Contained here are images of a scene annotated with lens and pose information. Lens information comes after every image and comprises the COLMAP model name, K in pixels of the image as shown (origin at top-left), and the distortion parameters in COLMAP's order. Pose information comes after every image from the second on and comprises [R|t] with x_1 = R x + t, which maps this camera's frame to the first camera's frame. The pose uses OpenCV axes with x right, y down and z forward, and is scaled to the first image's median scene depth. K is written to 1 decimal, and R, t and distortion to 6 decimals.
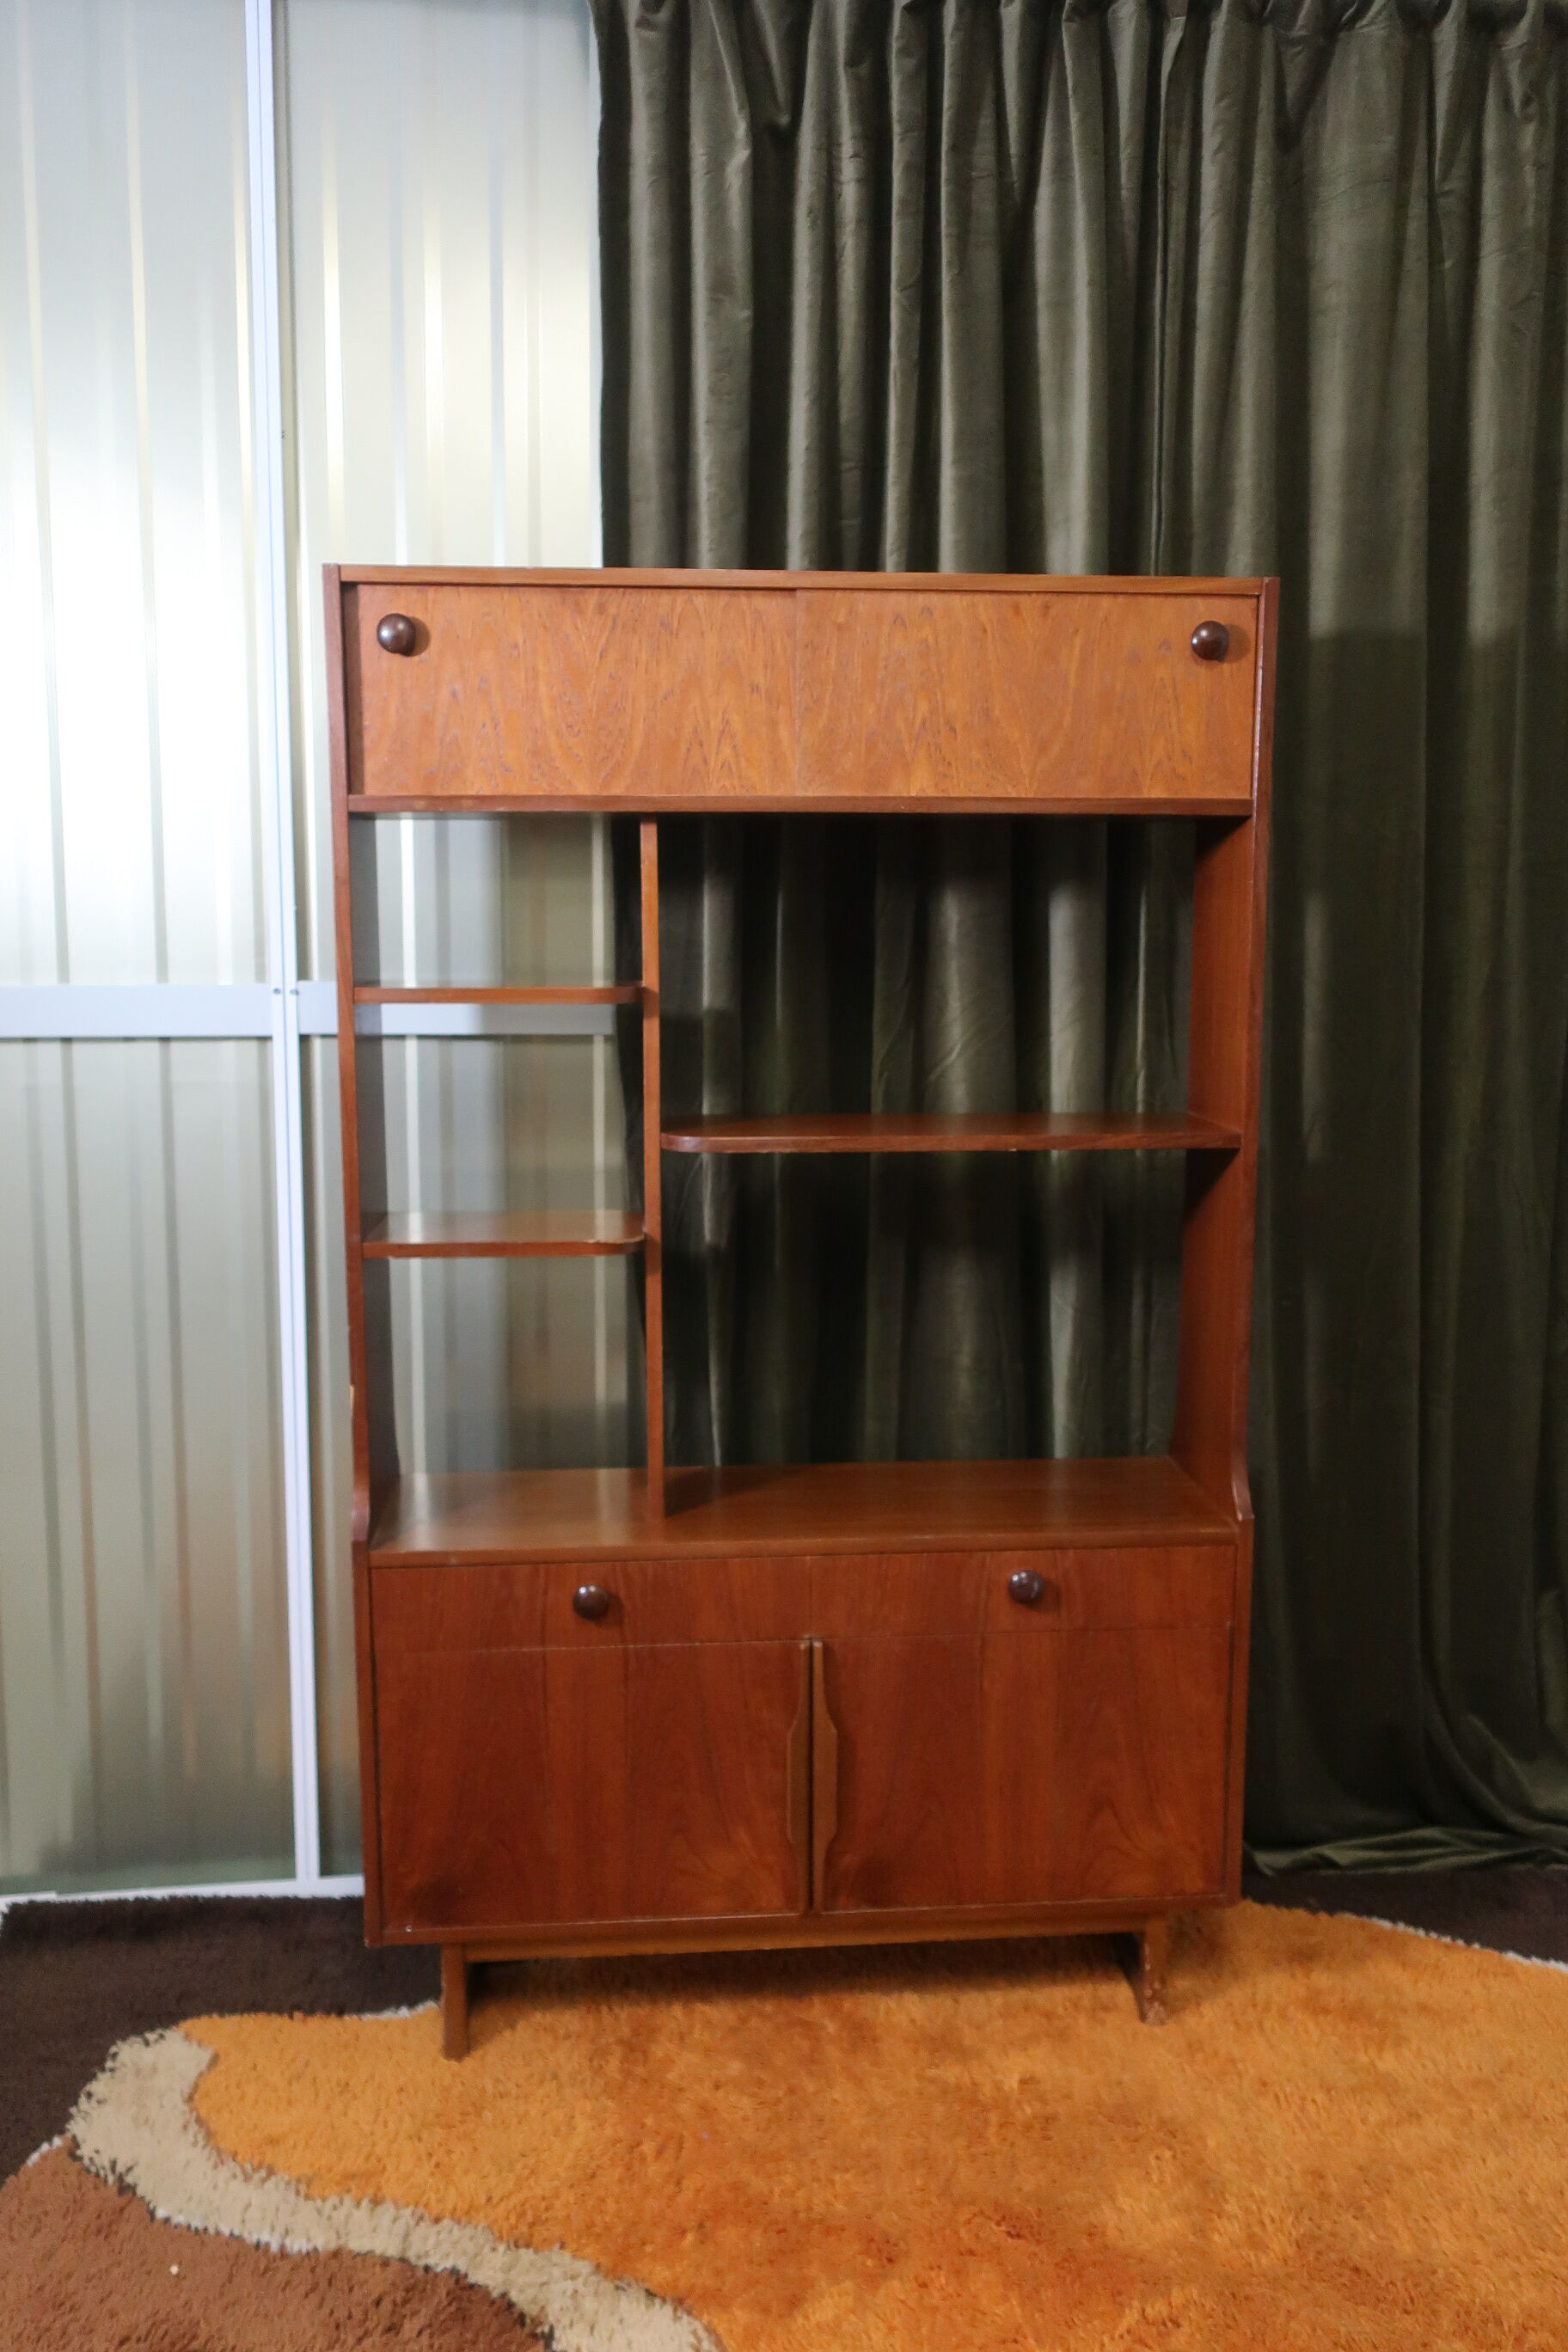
lens RADIAL K [[1876.1, 0, 781.6], [0, 1876.1, 1167.2], [0, 0, 1]] dist [-0.001975, 0.010613]
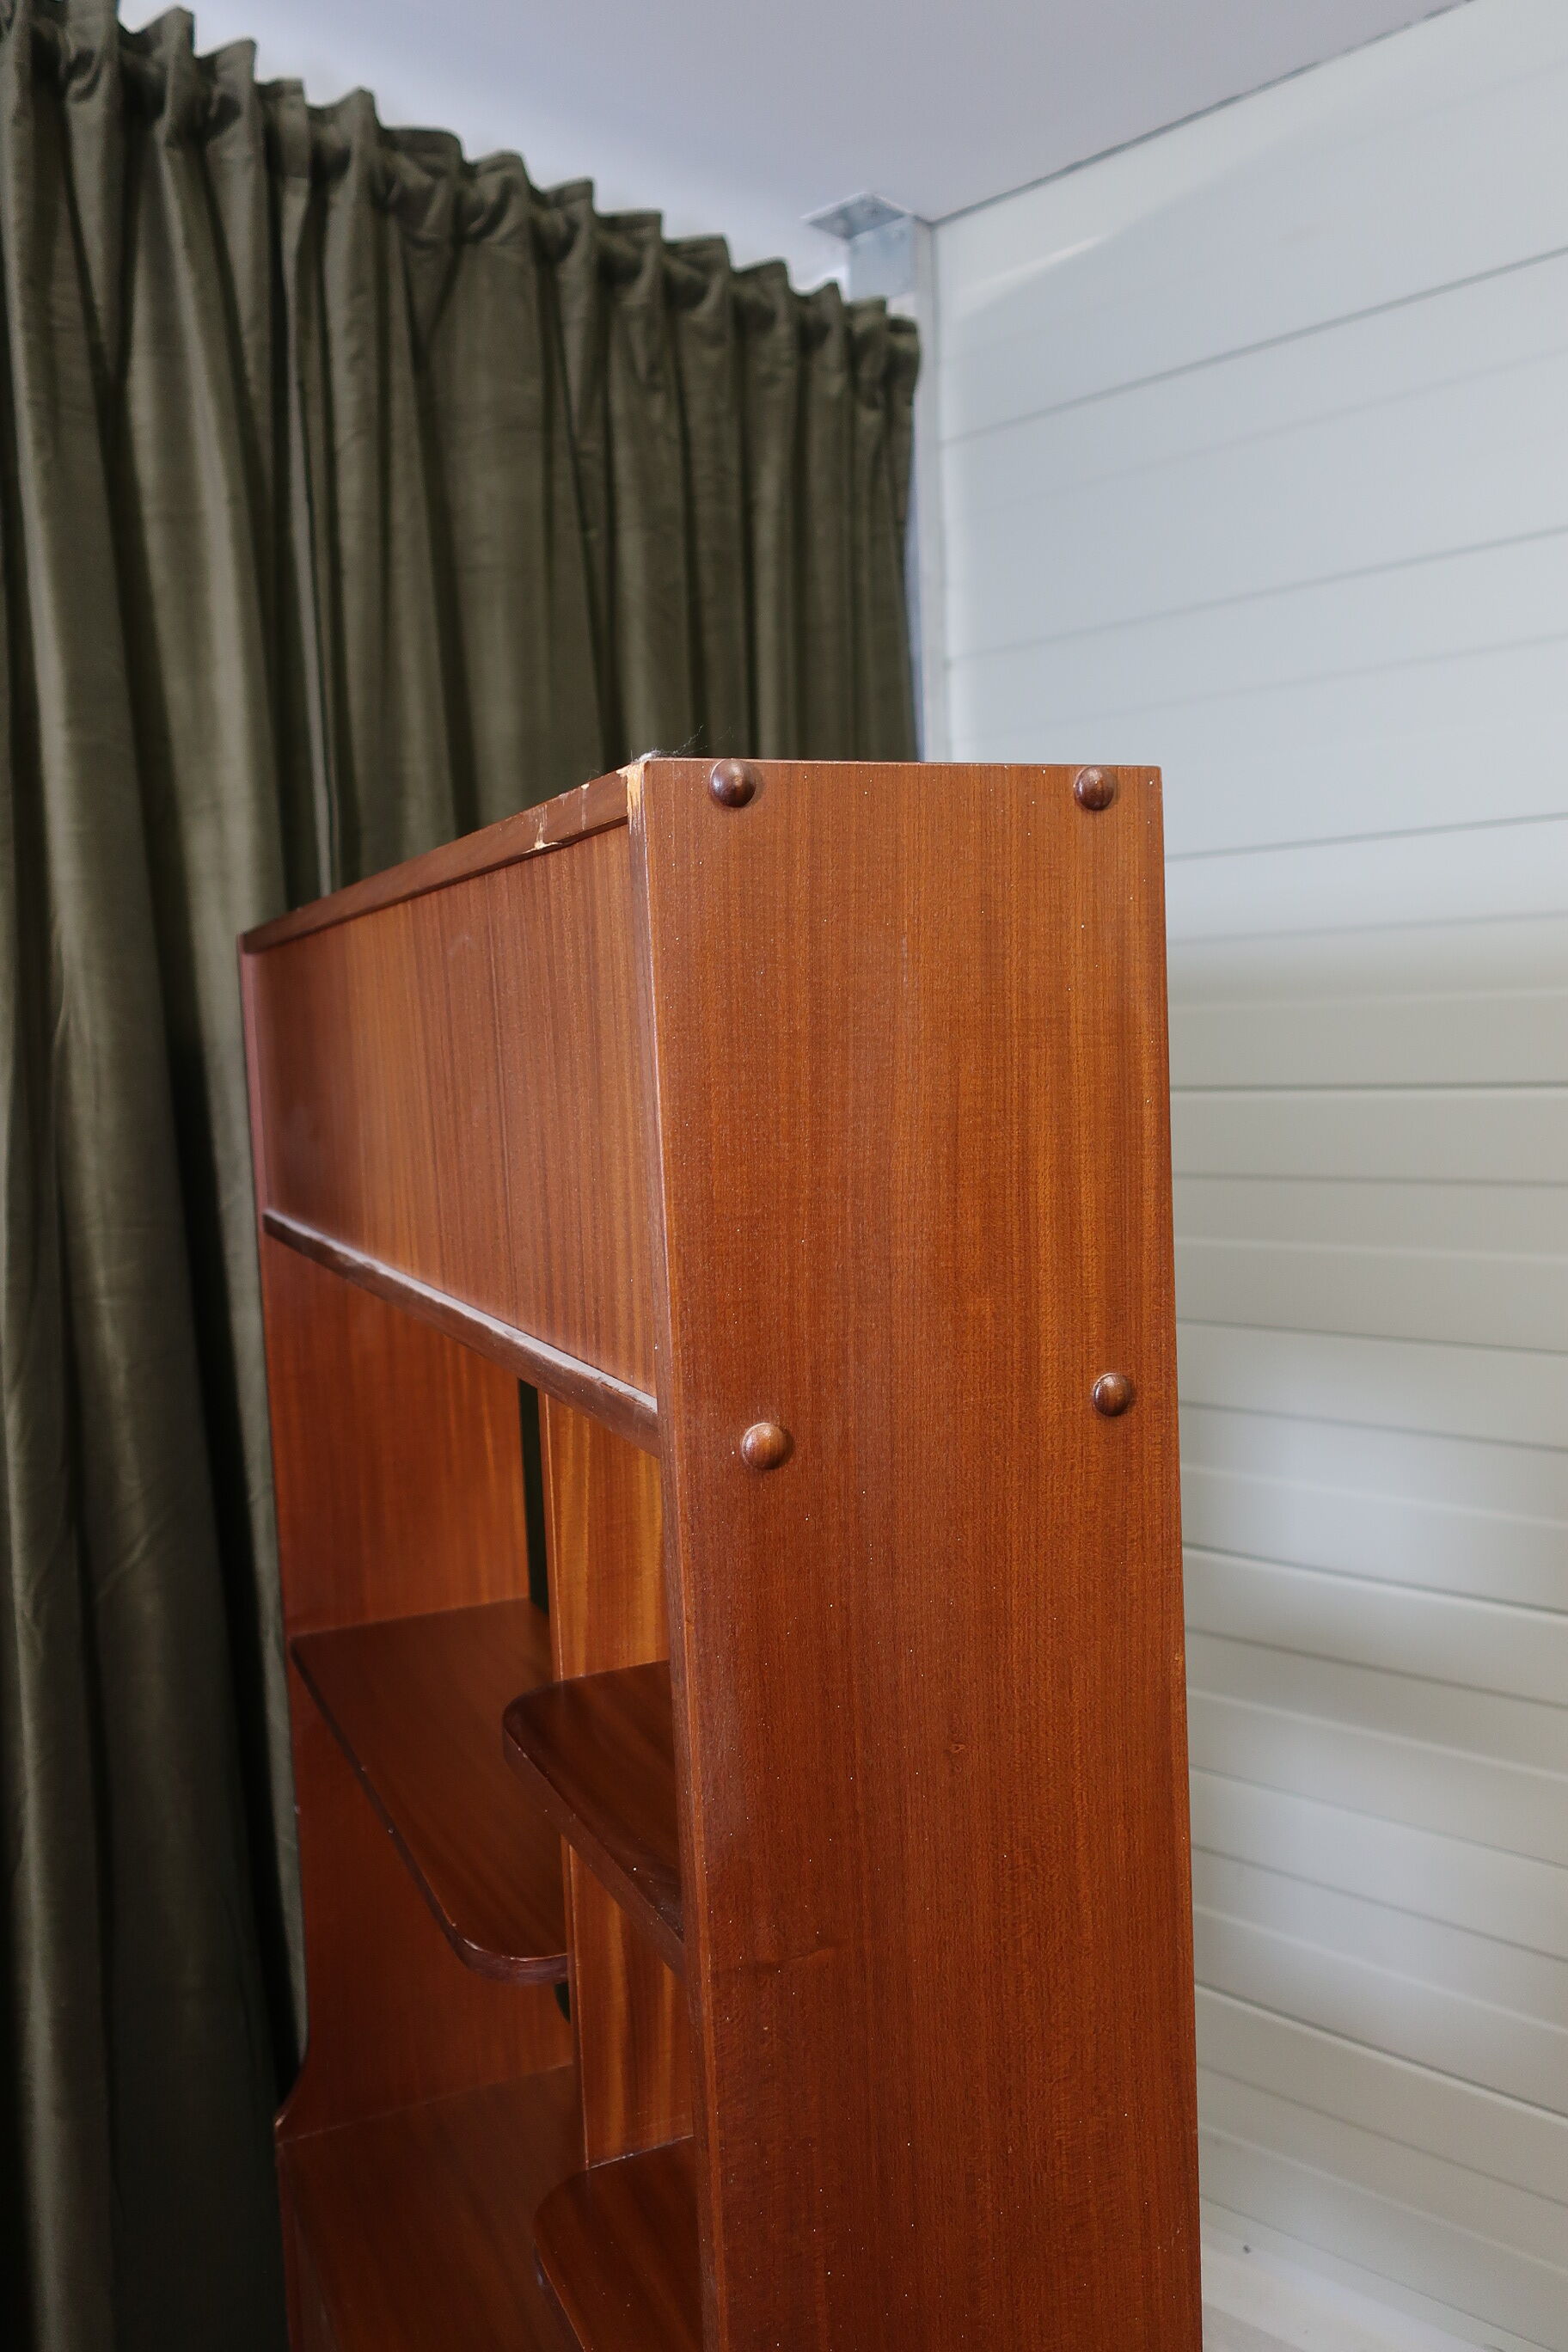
lens RADIAL K [[1876.1, 0, 783.4], [0, 1876.1, 1181.7], [0, 0, 1]] dist [-0.001975, 0.010613]
pose [[0.766356, -0.084625, 0.636818, -0.165708], [0.129379, 0.991306, -0.023964, -0.159876], [-0.629253, 0.100756, 0.770642, 0.322567]]
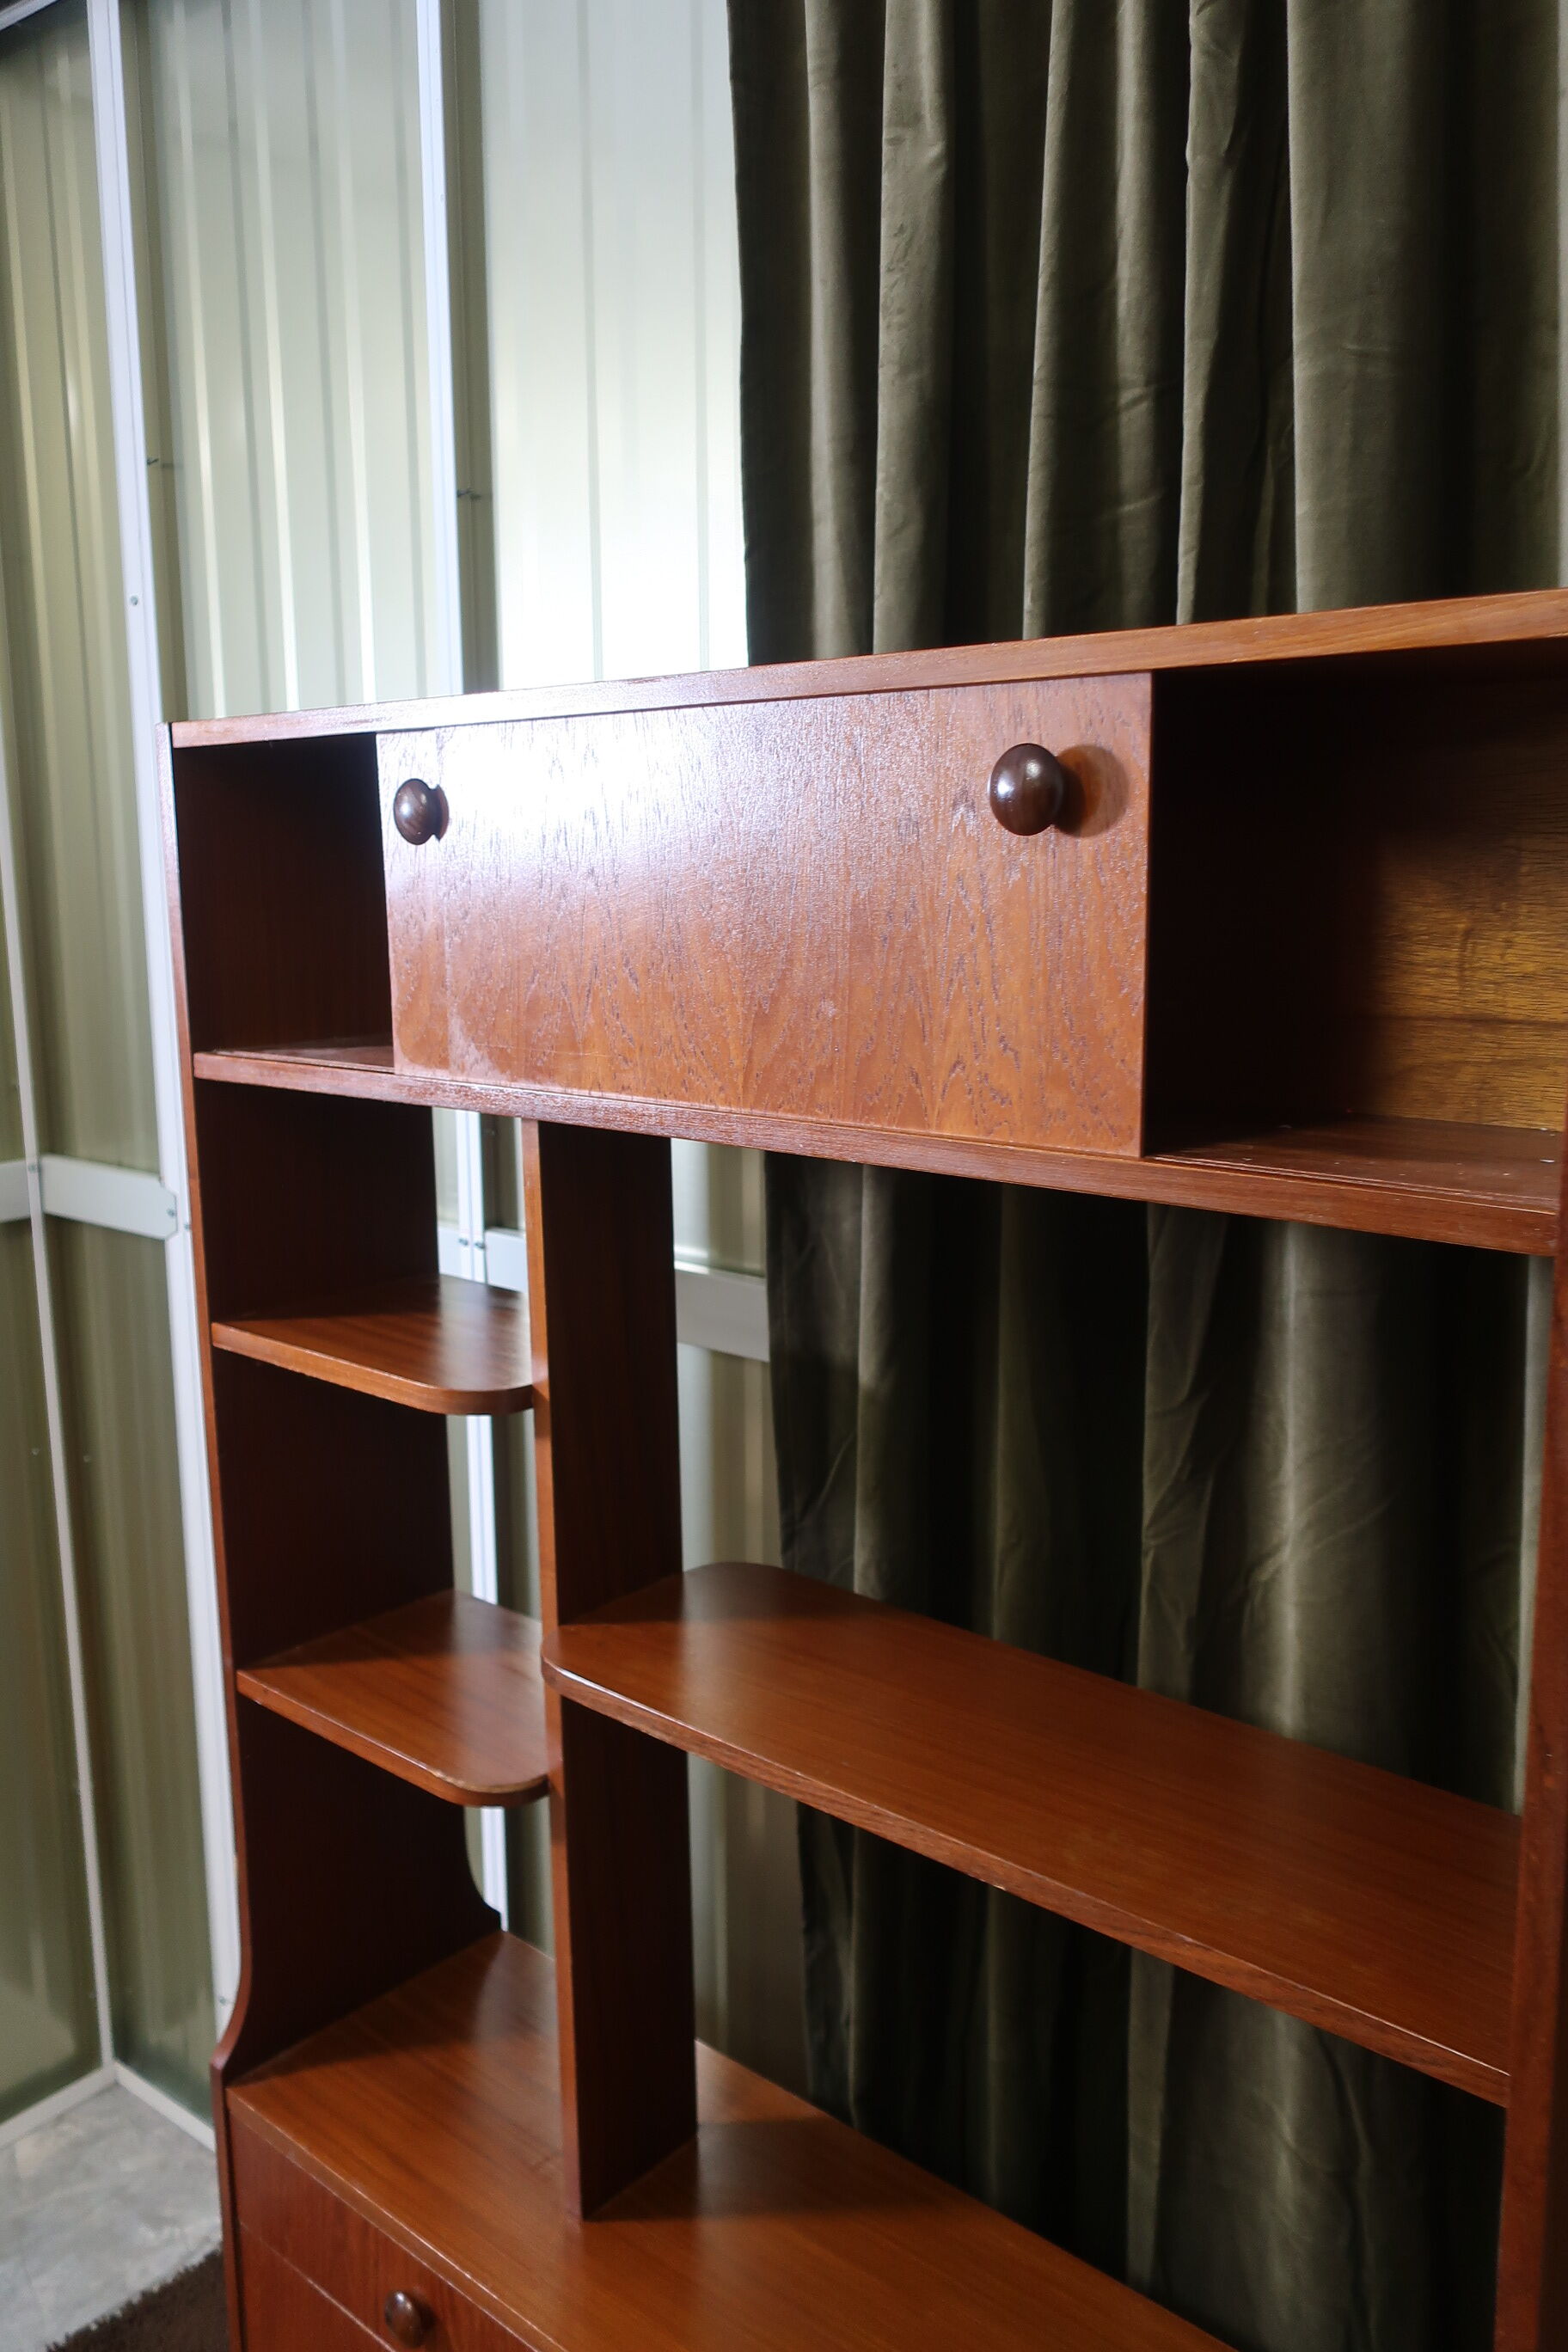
lens RADIAL K [[1876.1, 0, 756.3], [0, 1876.1, 1171.4], [0, 0, 1]] dist [-0.001975, 0.010613]
pose [[0.687268, 0.115256, -0.717202, 0.366605], [-0.088313, 0.993266, 0.074993, -0.198381], [0.721016, 0.011798, 0.692818, 0.589505]]
